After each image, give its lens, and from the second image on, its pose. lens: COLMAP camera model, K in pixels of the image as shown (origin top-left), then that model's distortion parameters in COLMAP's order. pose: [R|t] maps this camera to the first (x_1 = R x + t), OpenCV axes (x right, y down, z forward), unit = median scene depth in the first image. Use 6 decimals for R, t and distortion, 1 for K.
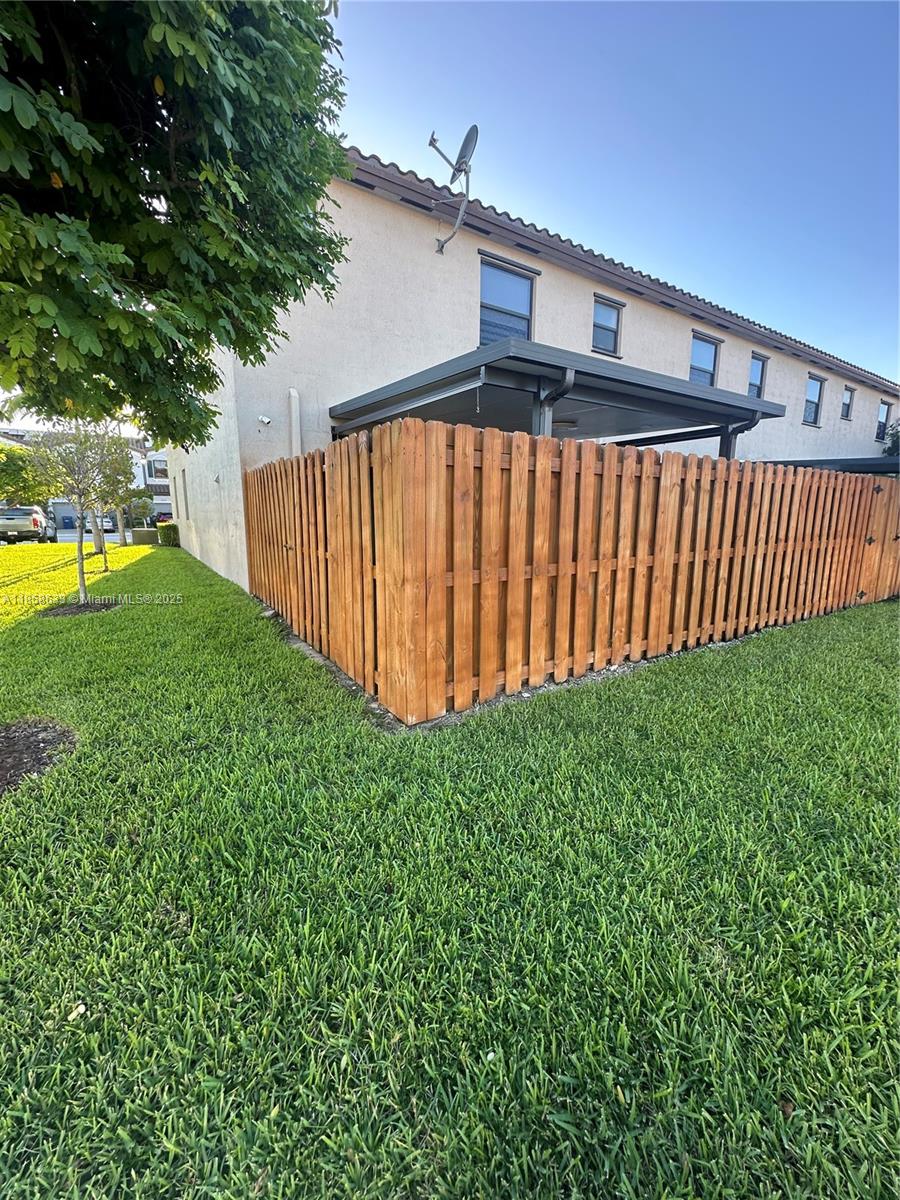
lens RADIAL K [[478.1, 0, 450.0], [0, 478.1, 600.0], [0, 0, 1]] dist [-0.006757, 0.001814]
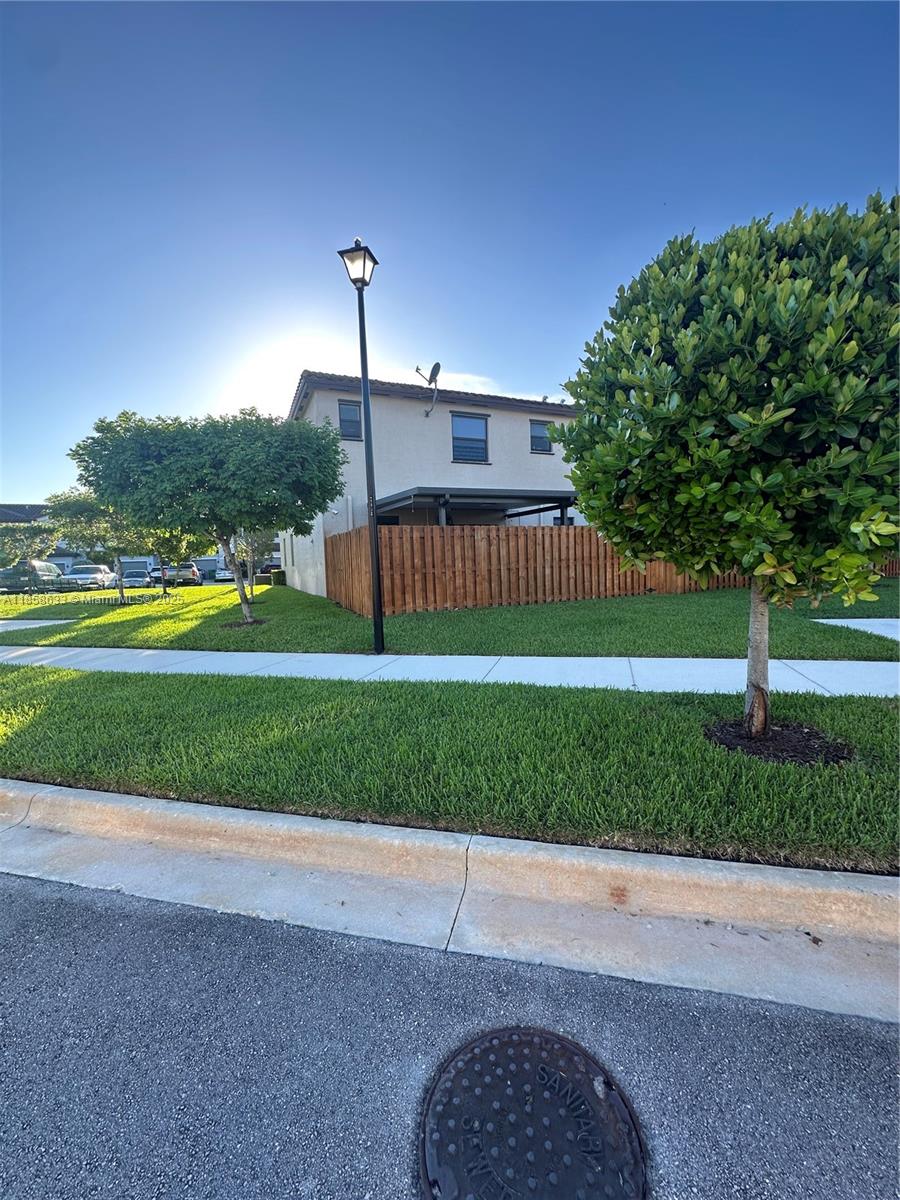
lens RADIAL K [[478.1, 0, 450.0], [0, 478.1, 600.0], [0, 0, 1]] dist [-0.006757, 0.001814]
pose [[0.986416, -0.021296, -0.162883, 0.704176], [0.005496, 0.995284, -0.096845, 0.328607], [0.164177, 0.094634, 0.981881, -1.483361]]
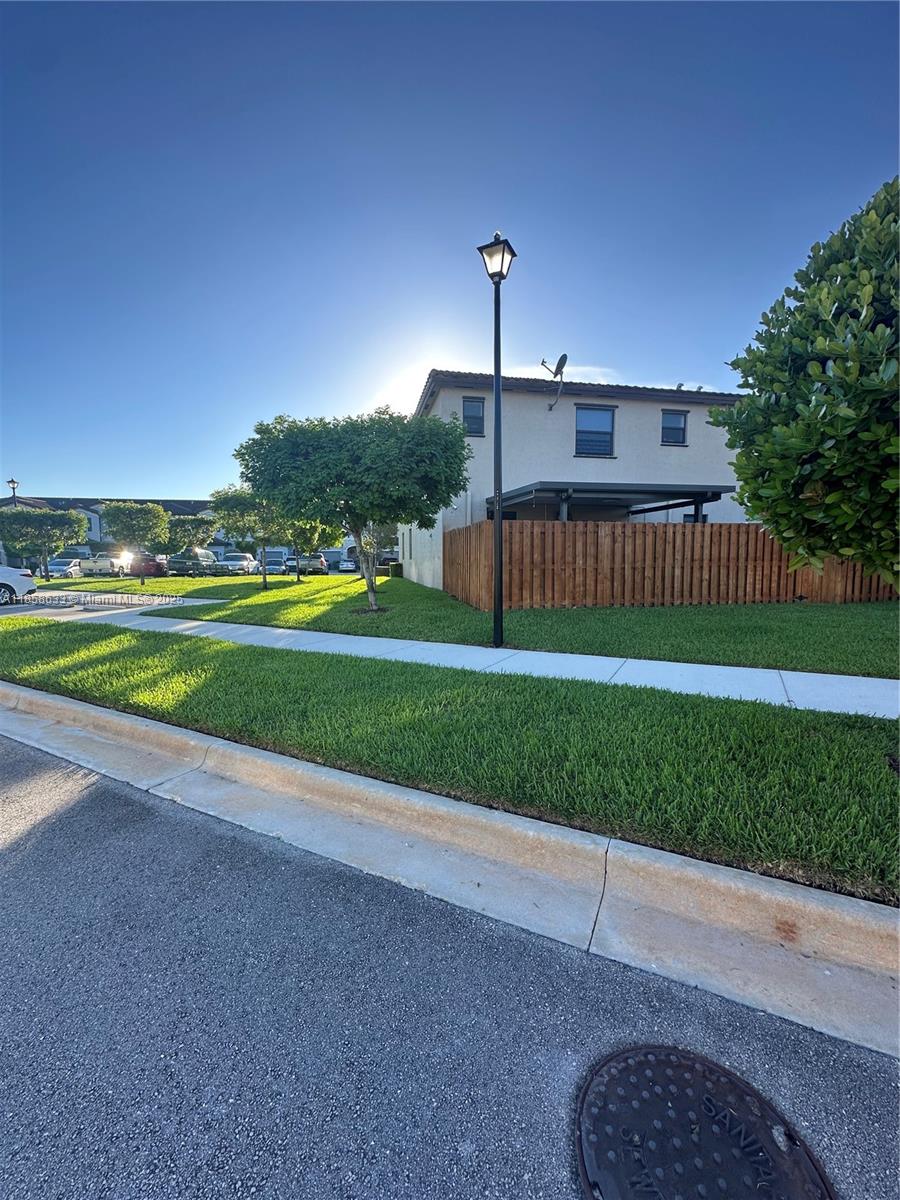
lens RADIAL K [[478.1, 0, 450.0], [0, 478.1, 600.0], [0, 0, 1]] dist [-0.006757, 0.001814]
pose [[0.925819, 0.026132, -0.377063, 0.655697], [-0.062436, 0.994475, -0.084382, 0.340388], [0.372775, 0.101665, 0.922336, -1.492783]]
